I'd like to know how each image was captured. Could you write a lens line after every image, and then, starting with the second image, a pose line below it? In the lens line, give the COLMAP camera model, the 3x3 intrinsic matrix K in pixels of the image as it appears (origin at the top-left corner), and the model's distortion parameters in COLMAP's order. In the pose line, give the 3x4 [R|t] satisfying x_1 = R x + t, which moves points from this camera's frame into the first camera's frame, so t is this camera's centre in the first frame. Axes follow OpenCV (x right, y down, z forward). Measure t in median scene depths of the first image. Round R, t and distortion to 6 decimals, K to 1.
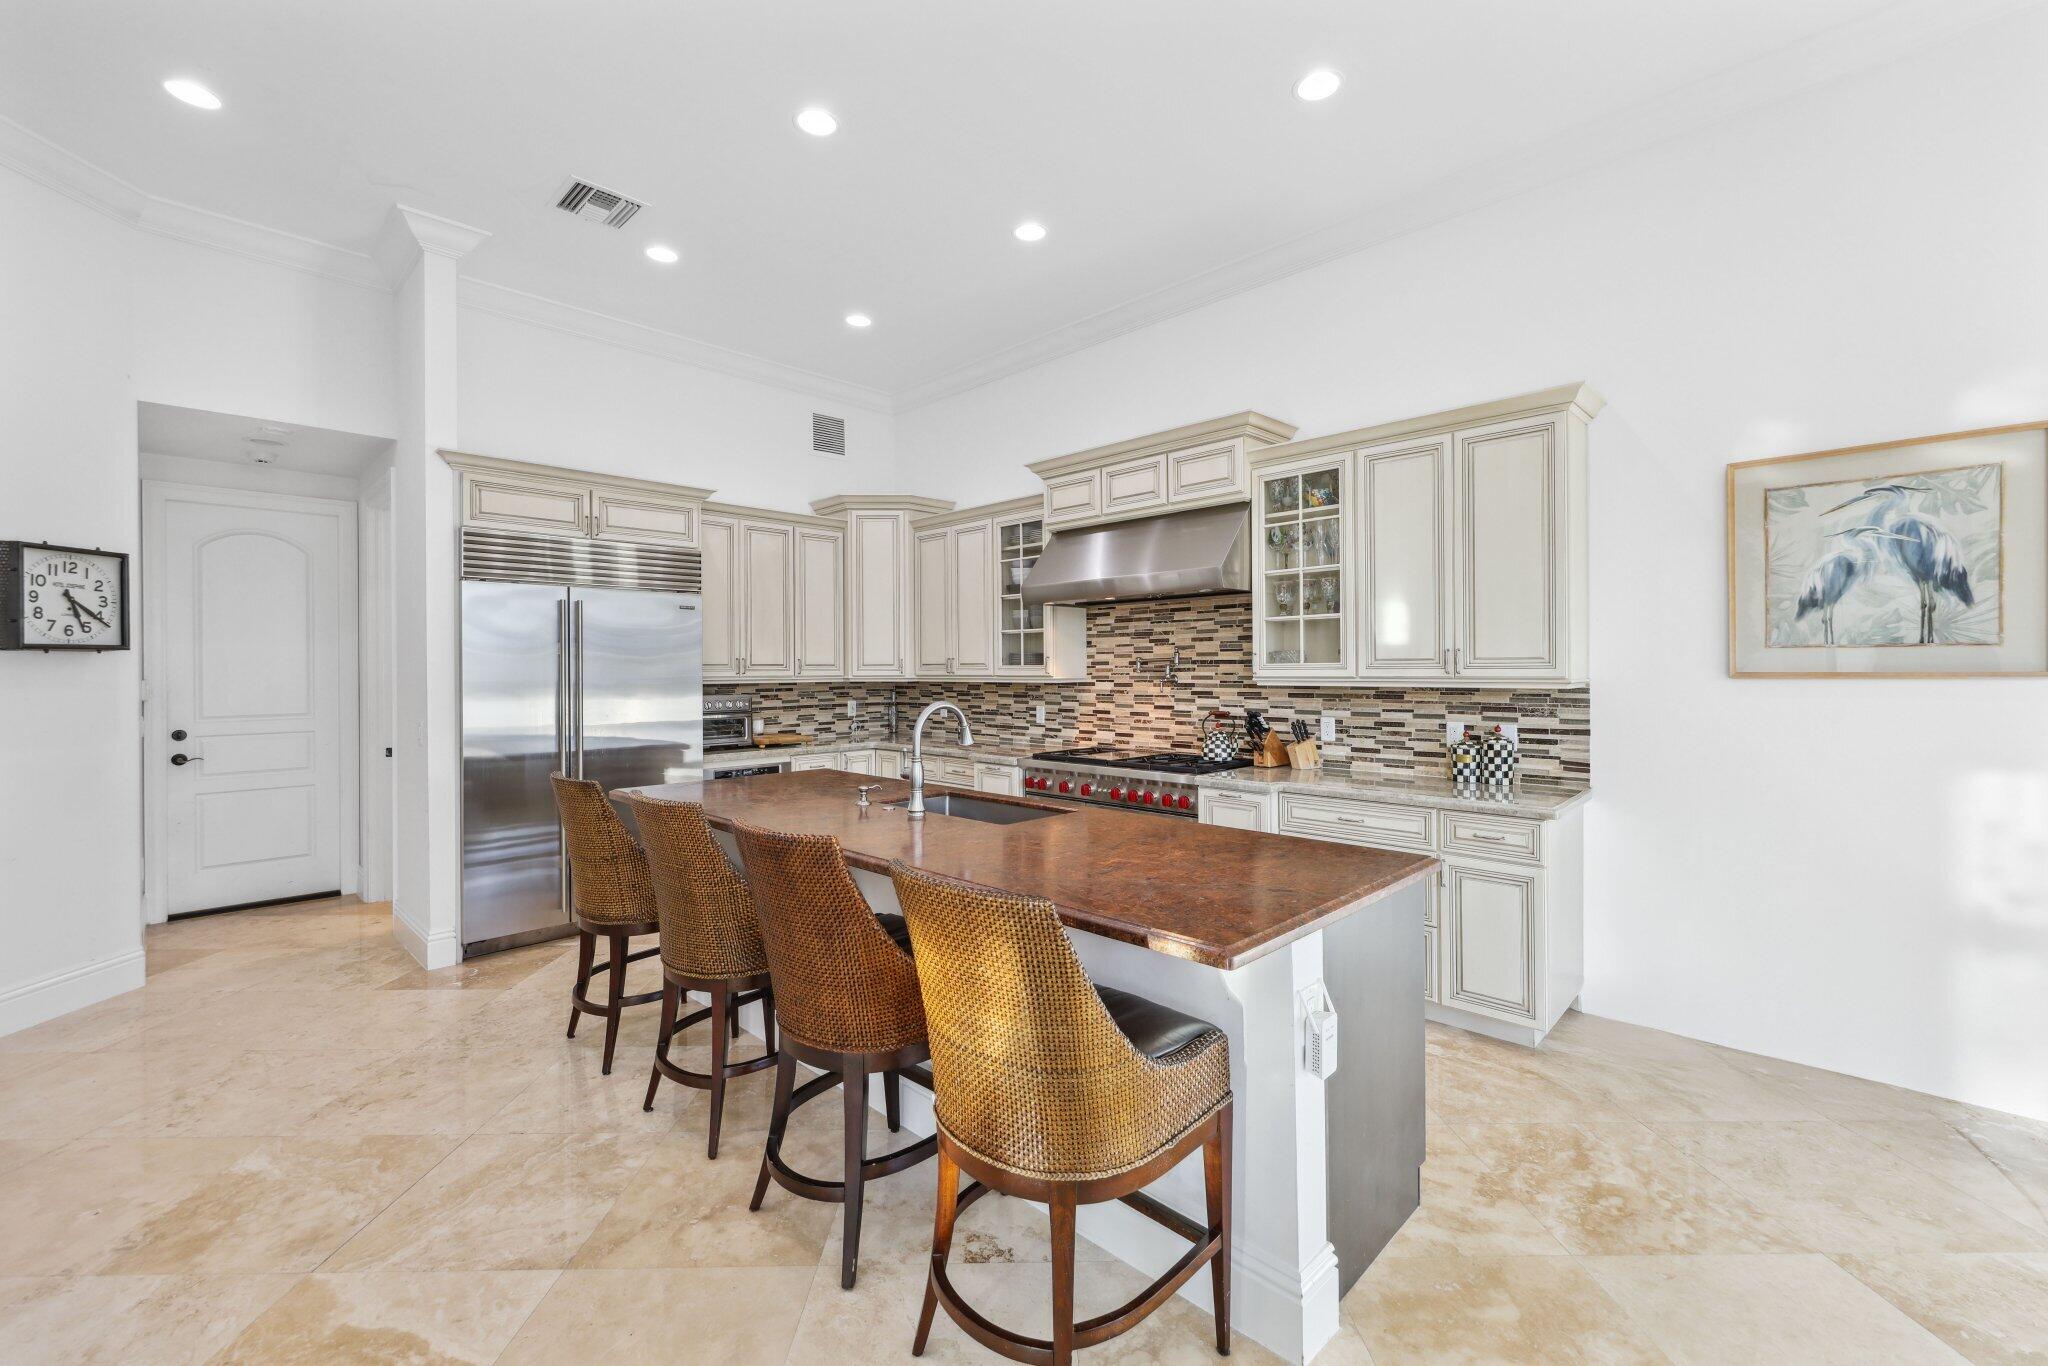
lens RADIAL K [[859.1, 0, 1040.3], [0, 859.1, 664.1], [0, 0, 1]] dist [0.002882, -0.000188]
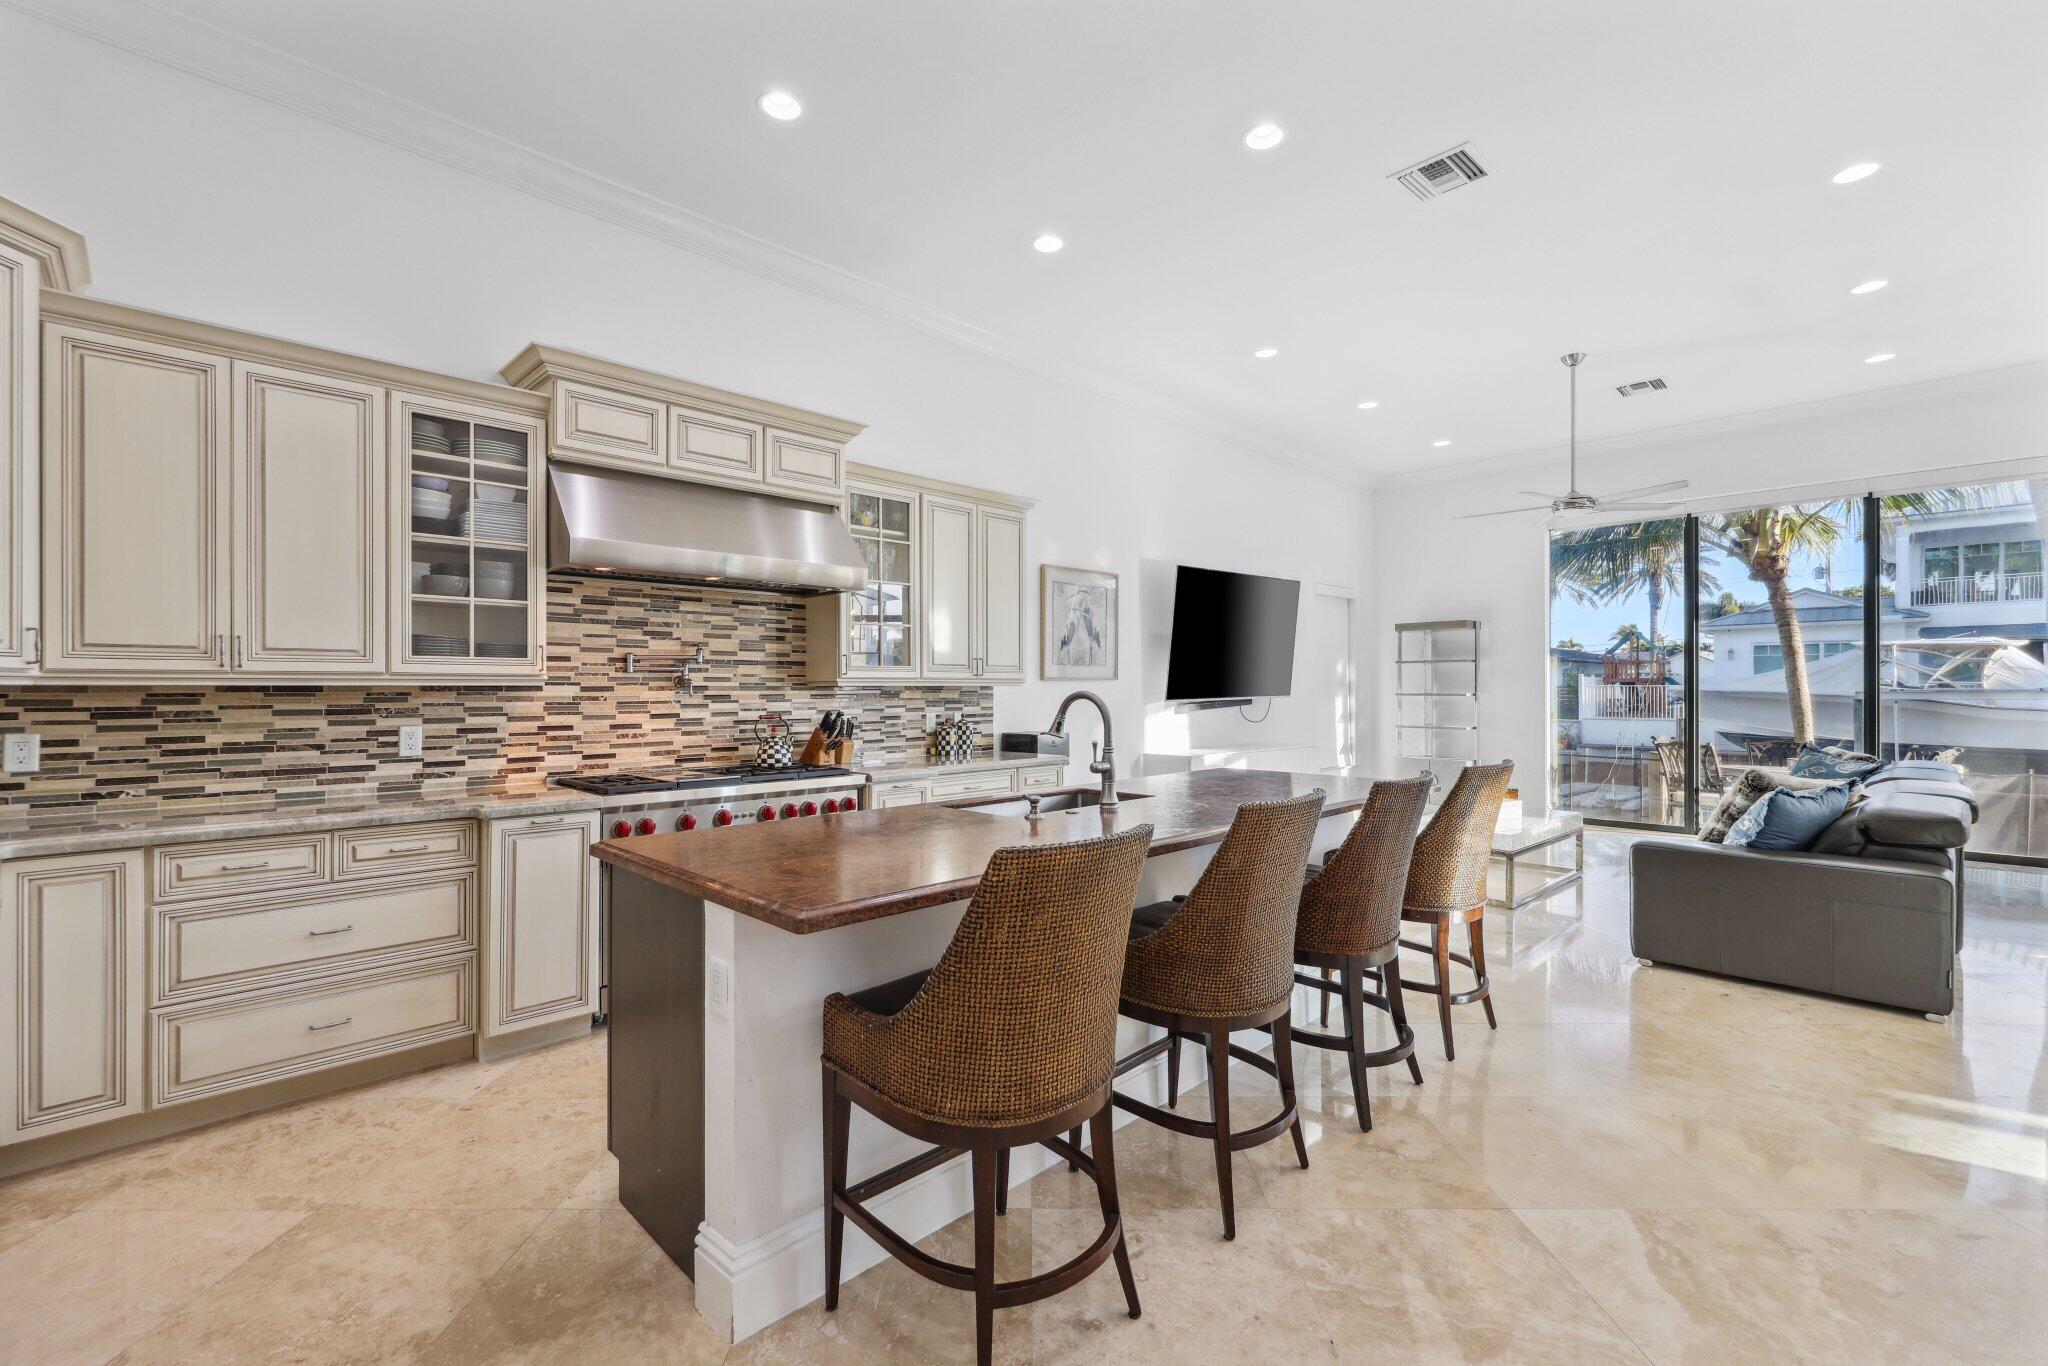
lens RADIAL K [[859.1, 0, 1025.1], [0, 859.1, 687.7], [0, 0, 1]] dist [0.002882, -0.000188]
pose [[0.026992, 0.005708, 0.999619, -0.696698], [-0.002782, 0.999980, -0.005635, 0.028834], [-0.999632, -0.002629, 0.027007, 0.669626]]
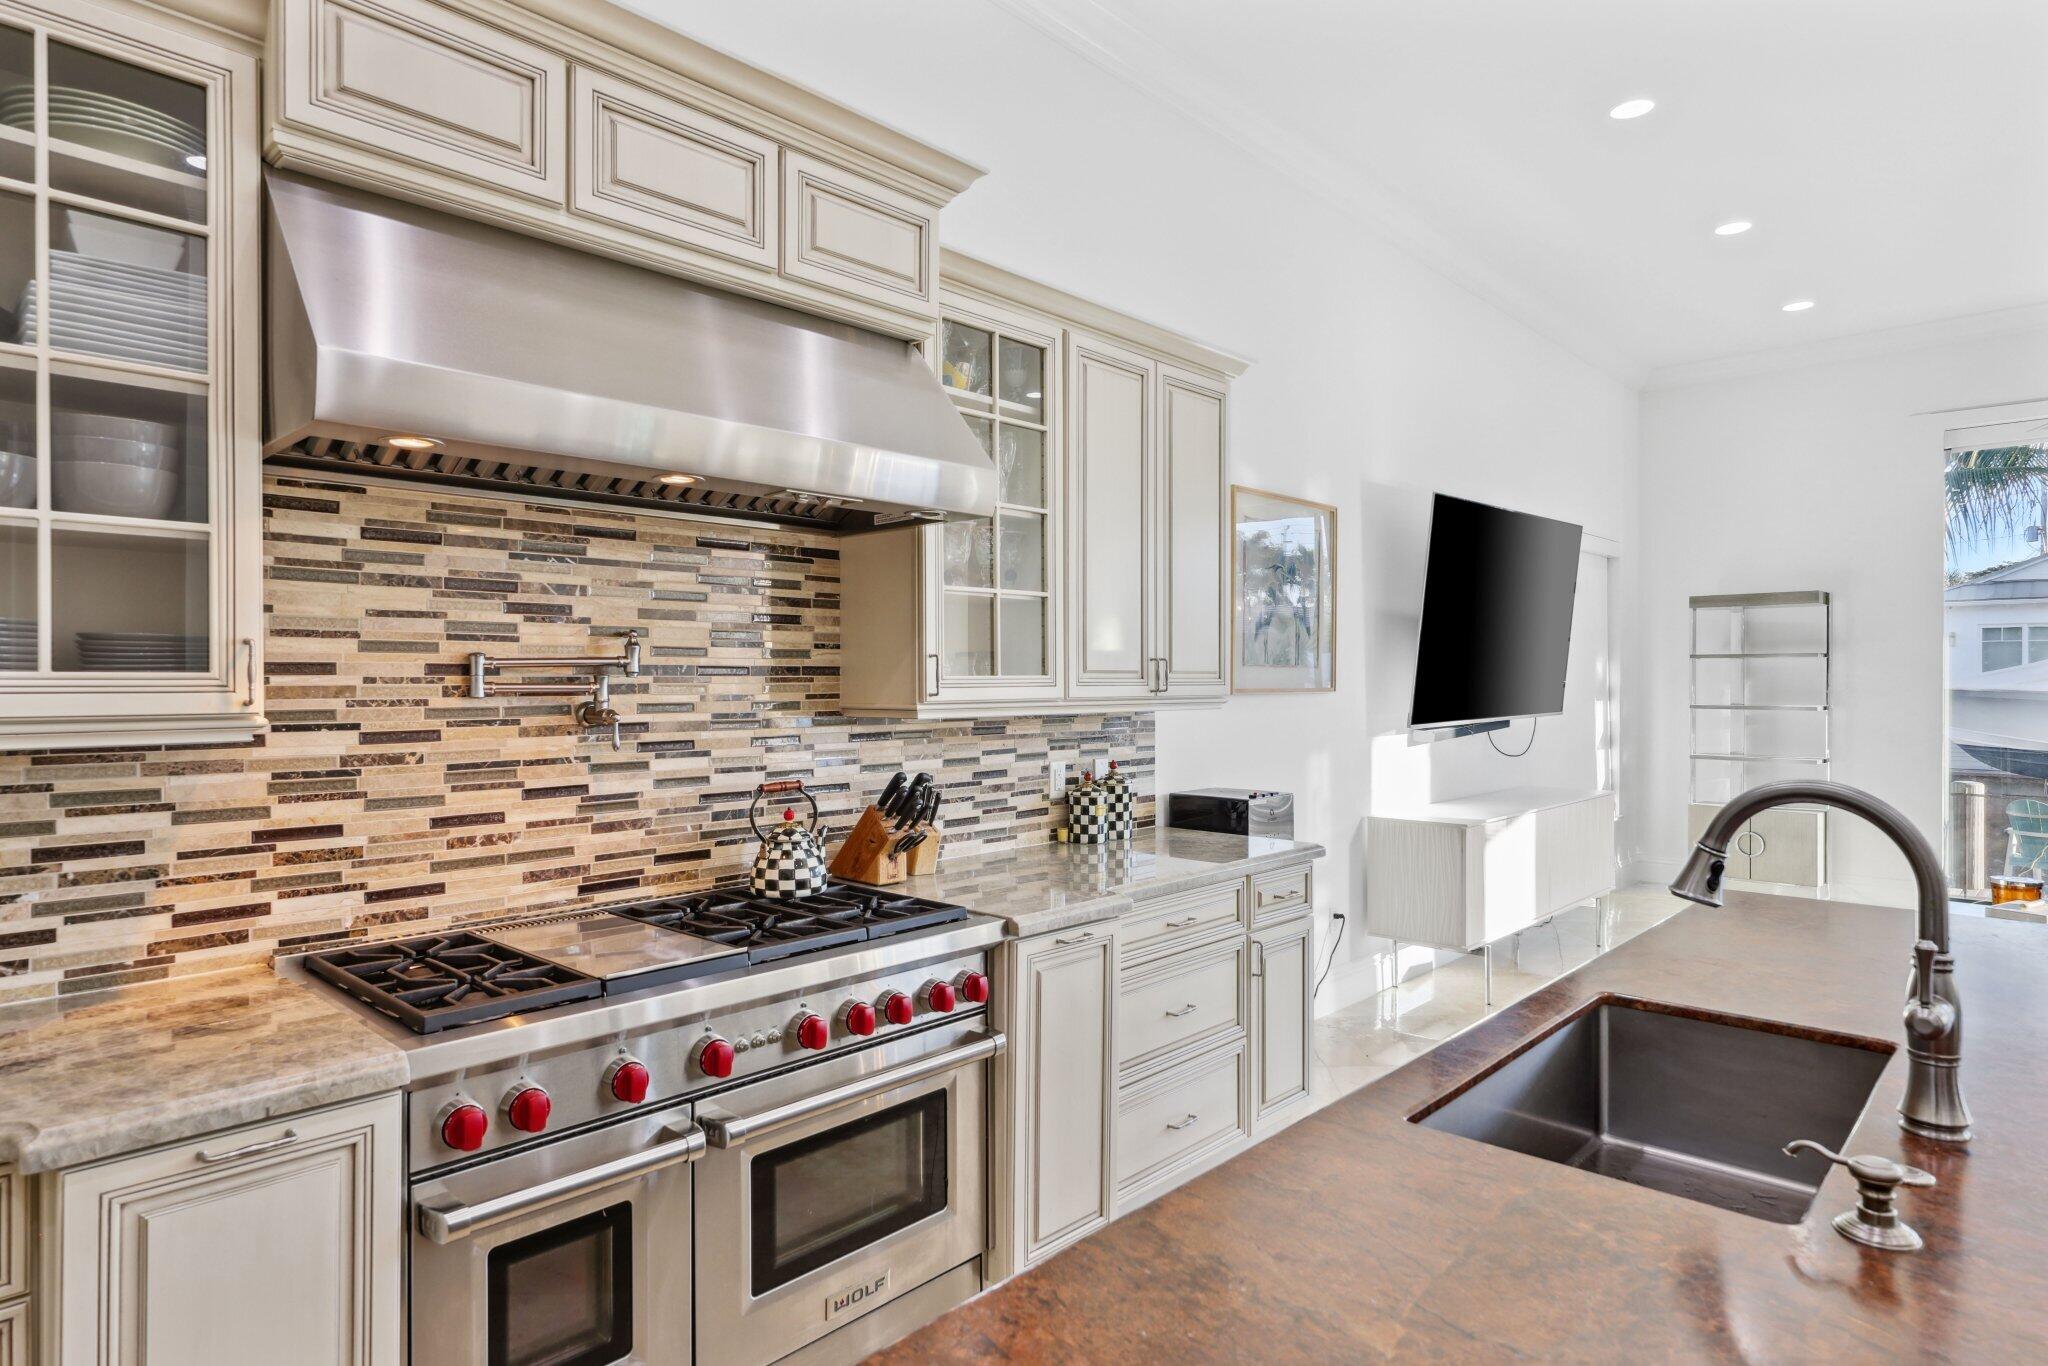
lens RADIAL K [[1128.6, 0, 1039.7], [0, 1128.6, 688.8], [0, 0, 1]] dist [0.003068, 0.001091]
pose [[-0.012210, -0.003159, 0.999920, -0.359354], [-0.004425, 0.999985, 0.003105, 0.004229], [-0.999916, -0.004386, -0.012224, 0.840849]]
